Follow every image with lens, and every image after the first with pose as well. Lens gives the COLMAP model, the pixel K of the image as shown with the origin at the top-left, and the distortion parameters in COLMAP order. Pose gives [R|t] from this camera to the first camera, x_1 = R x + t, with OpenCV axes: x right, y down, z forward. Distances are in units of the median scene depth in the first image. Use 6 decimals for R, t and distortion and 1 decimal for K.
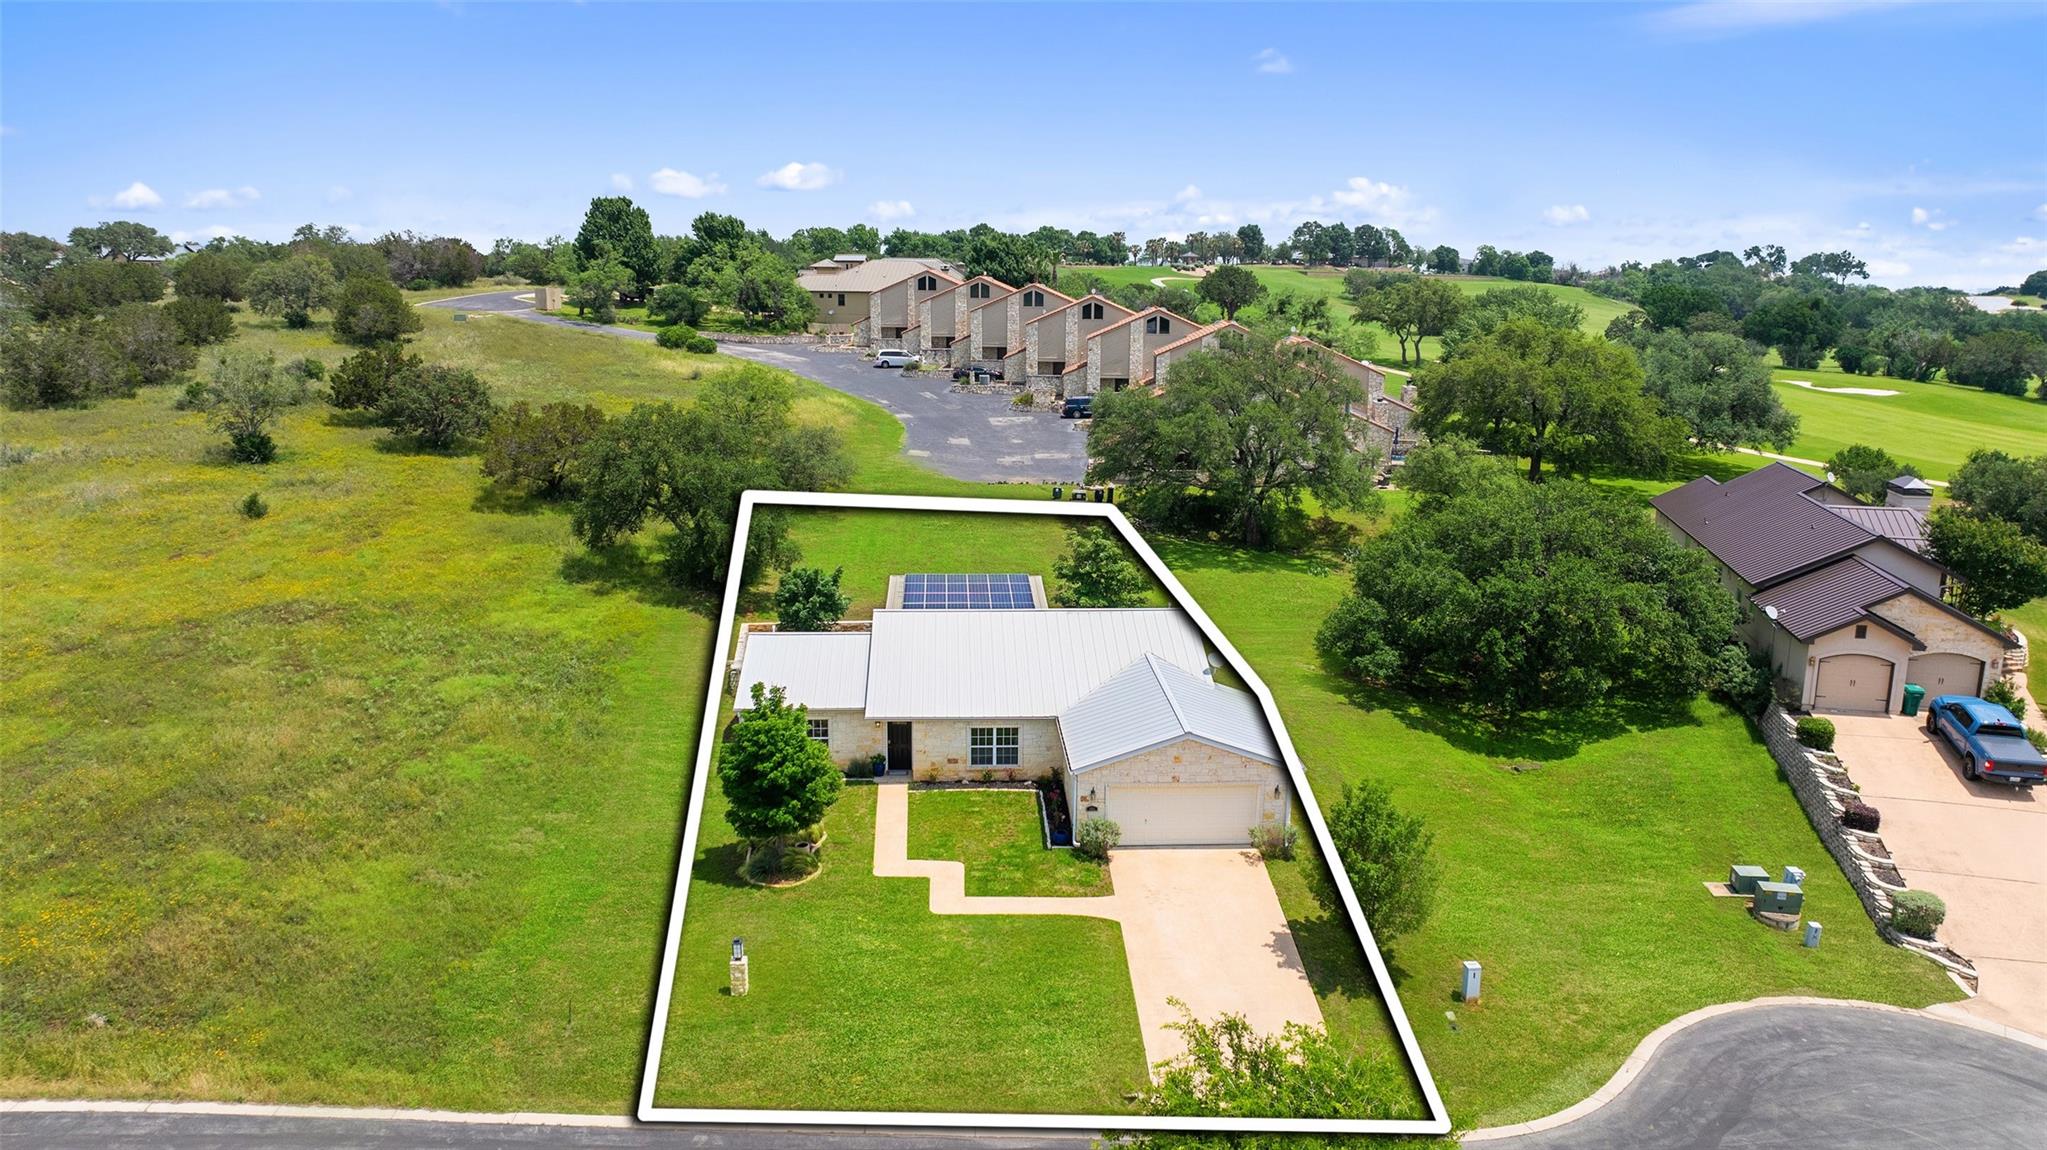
lens RADIAL K [[1447.6, 0, 1015.2], [0, 1447.6, 580.5], [0, 0, 1]] dist [-0.041739, 0.040253]
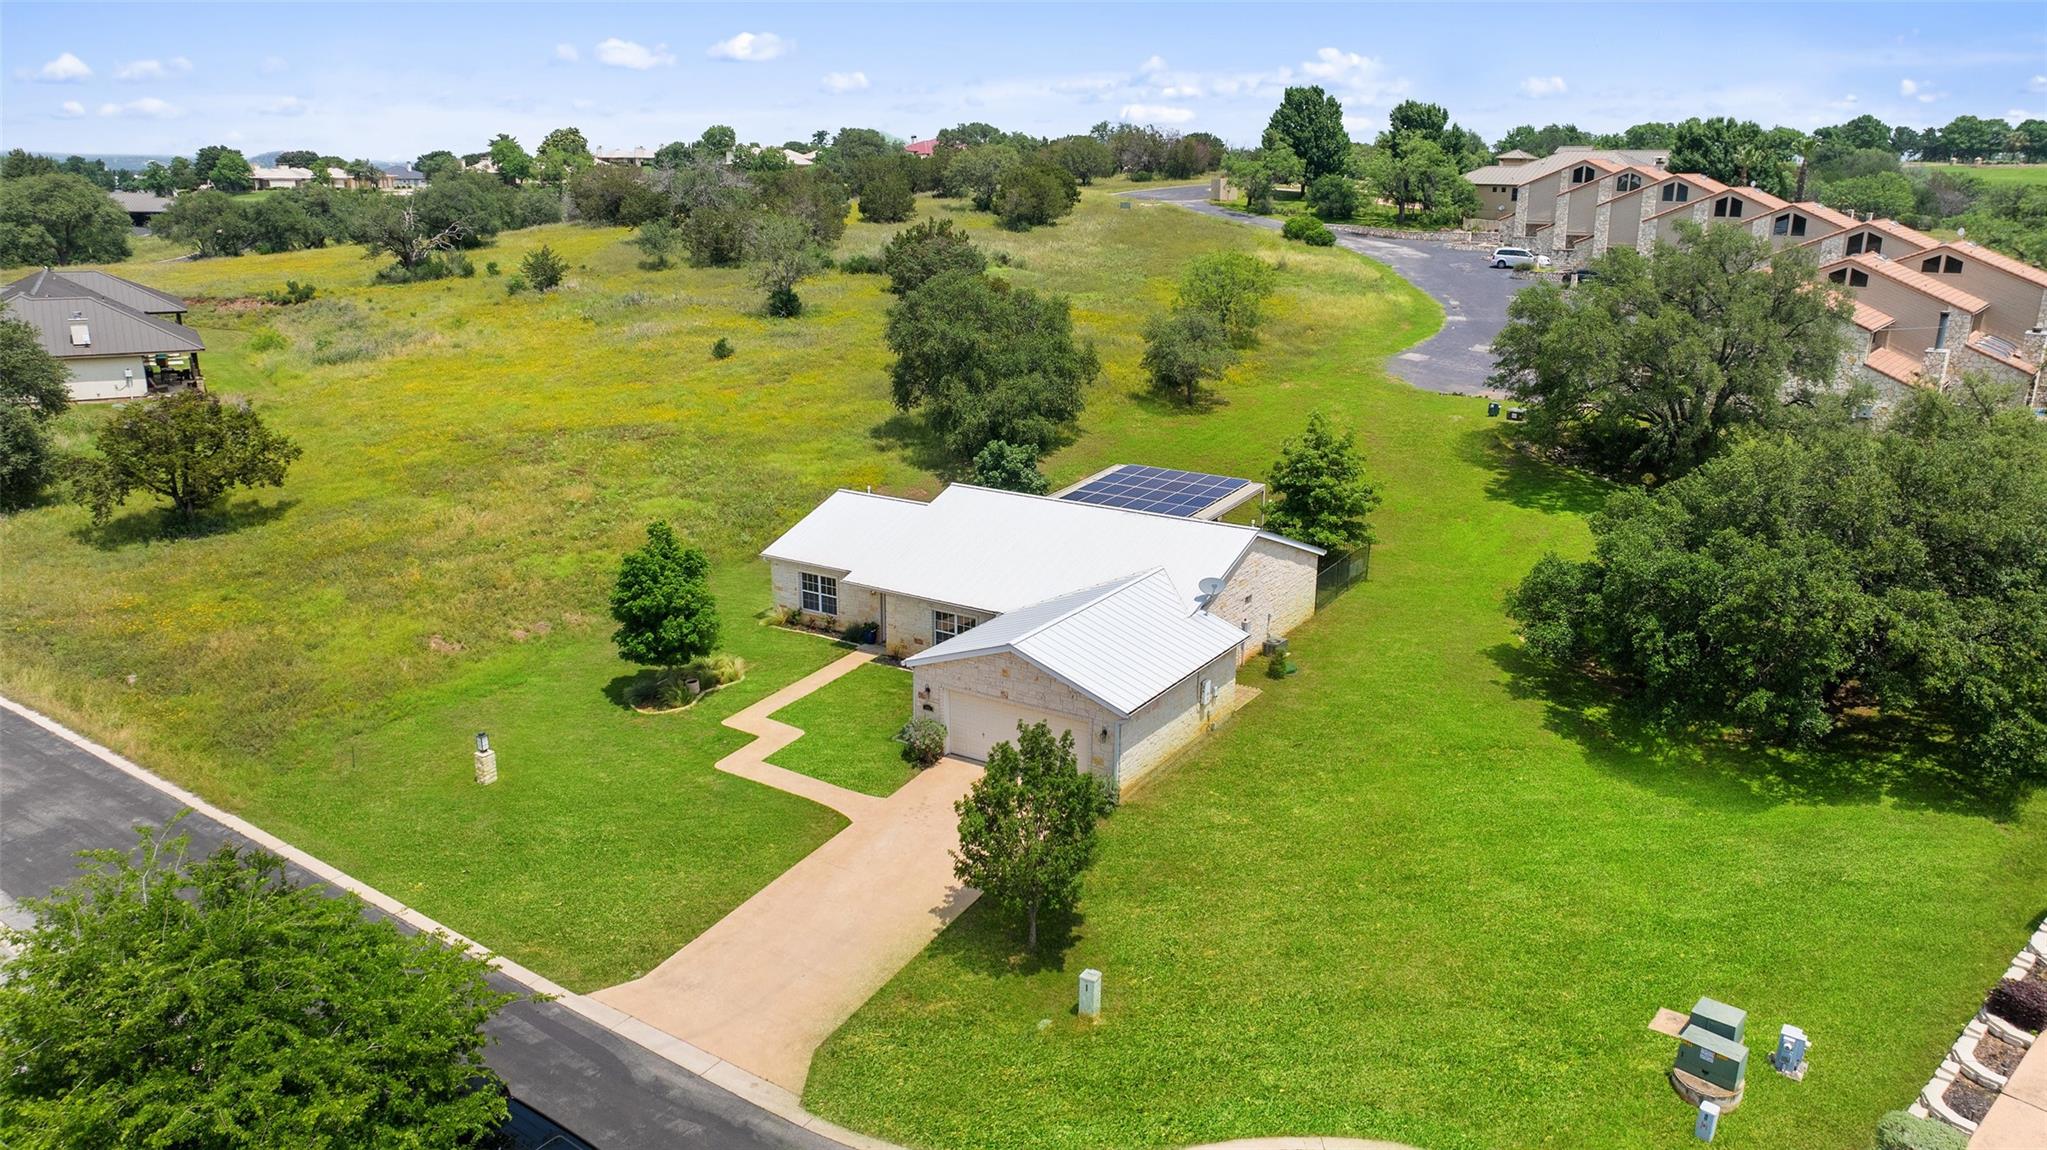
lens RADIAL K [[1447.6, 0, 1005.5], [0, 1447.6, 552.1], [0, 0, 1]] dist [-0.041739, 0.040253]
pose [[0.810343, 0.148976, -0.566702, 0.444224], [-0.124223, 0.988834, 0.082317, -0.016998], [0.572637, 0.003693, 0.819801, 0.198178]]
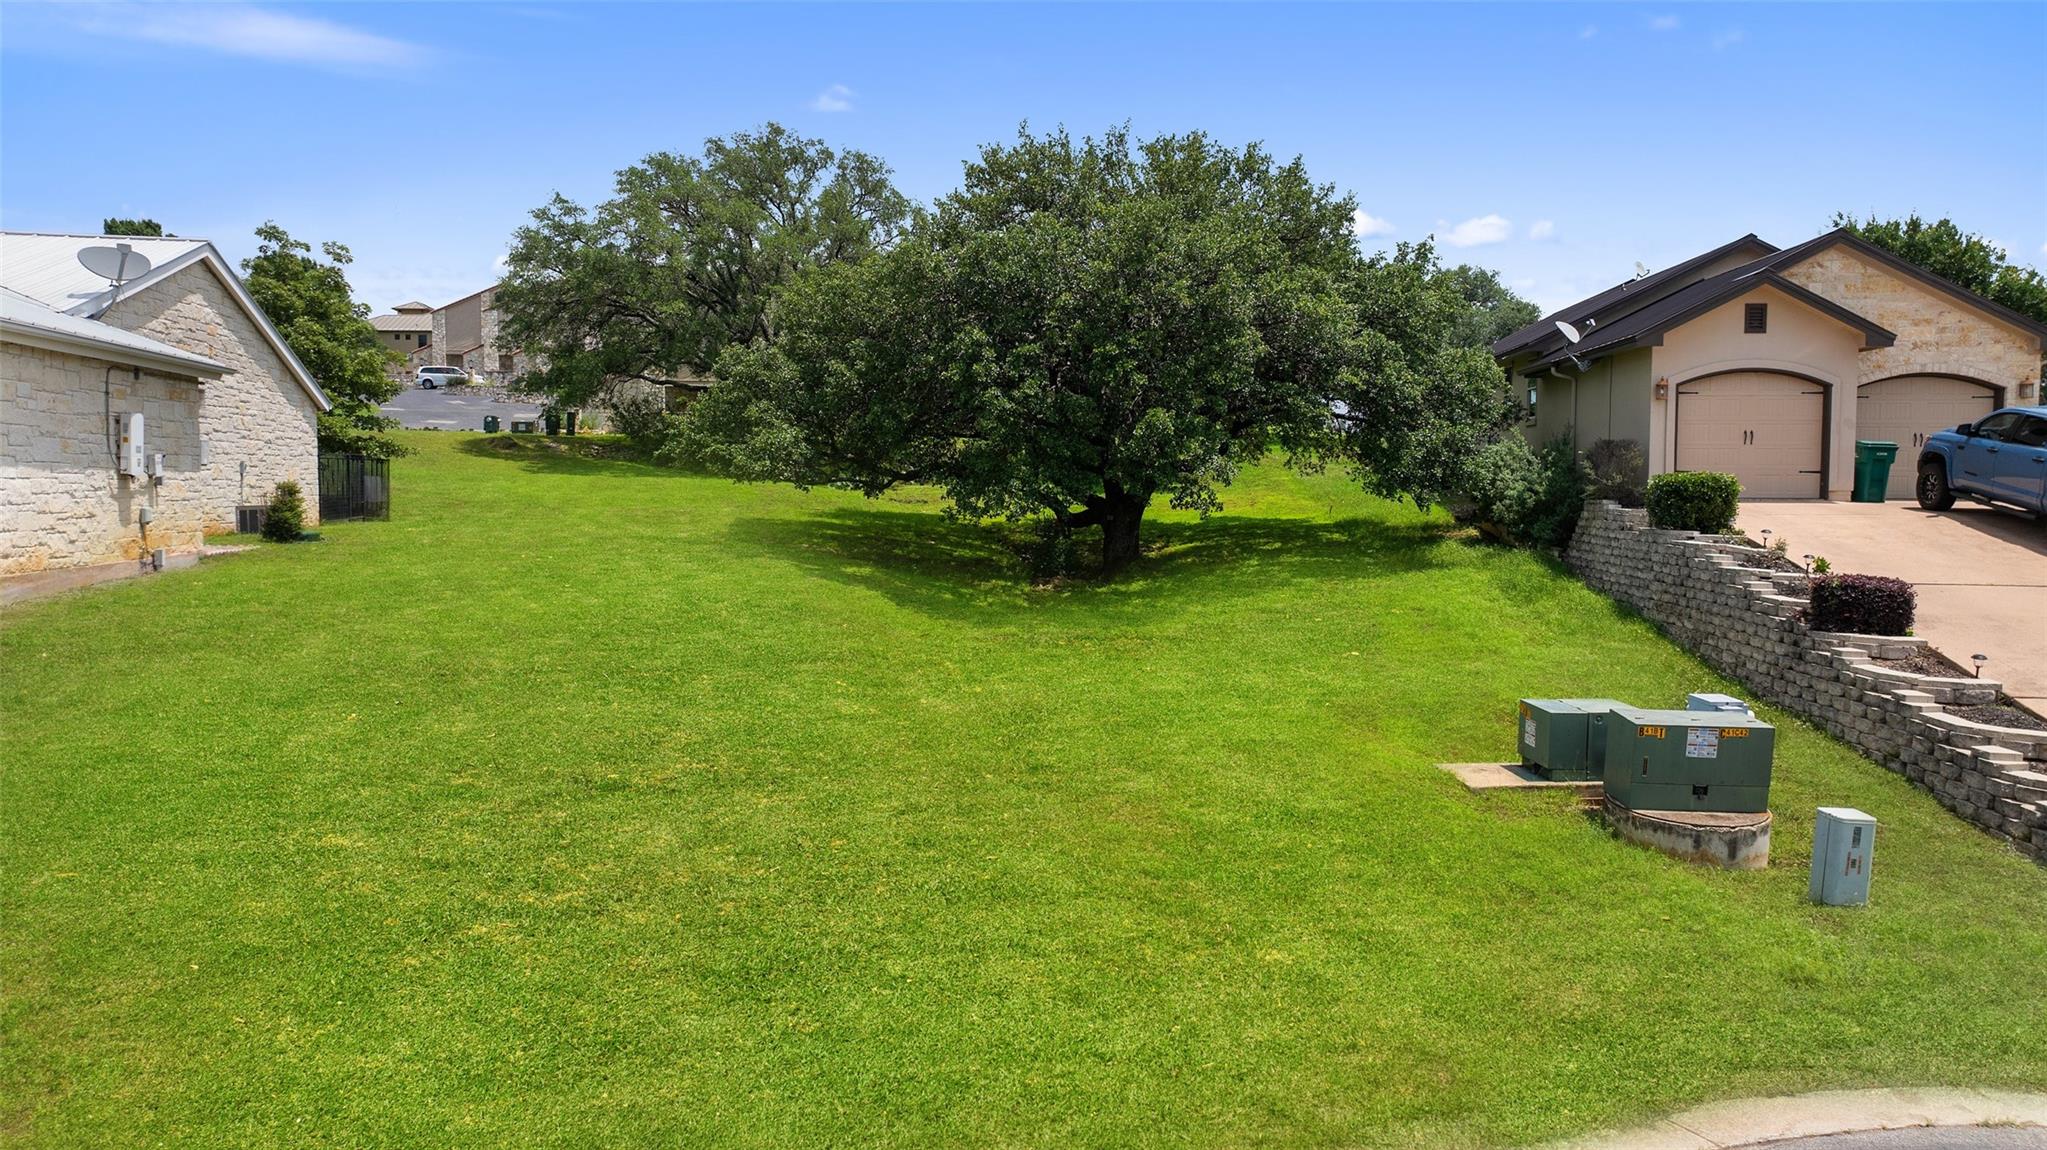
lens RADIAL K [[1447.6, 0, 1020.7], [0, 1447.6, 567.5], [0, 0, 1]] dist [-0.041739, 0.040253]
pose [[0.991260, -0.009123, 0.131608, 0.268961], [0.029764, 0.987350, -0.155738, 0.163918], [-0.128522, 0.158294, 0.978992, 0.539827]]
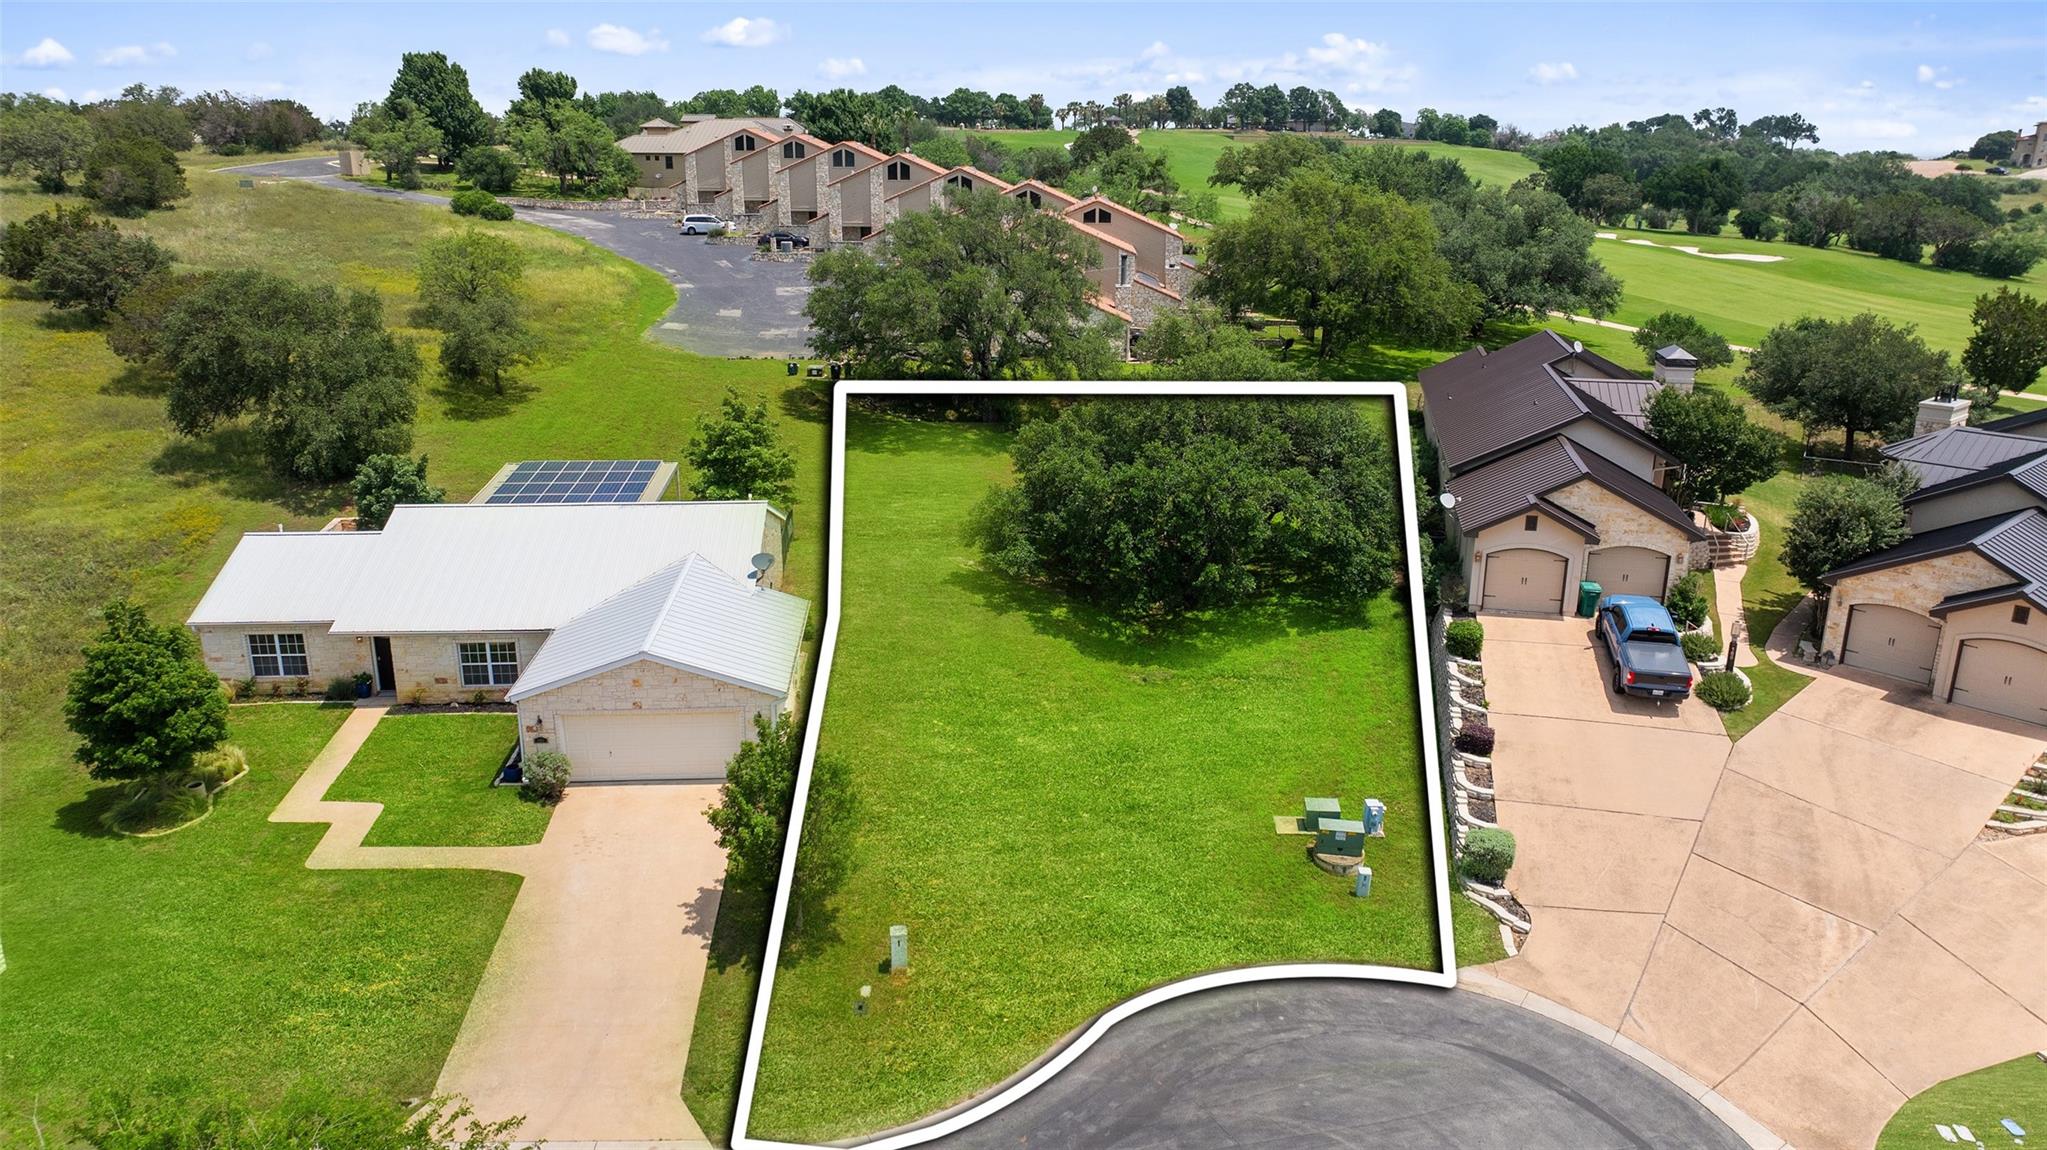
lens RADIAL K [[1447.6, 0, 1018.4], [0, 1447.6, 581.9], [0, 0, 1]] dist [-0.041739, 0.040253]
pose [[0.999844, -0.007242, 0.016117, 0.238279], [0.005832, 0.996287, 0.085899, -0.005581], [-0.016679, -0.085791, 0.996174, 0.110761]]
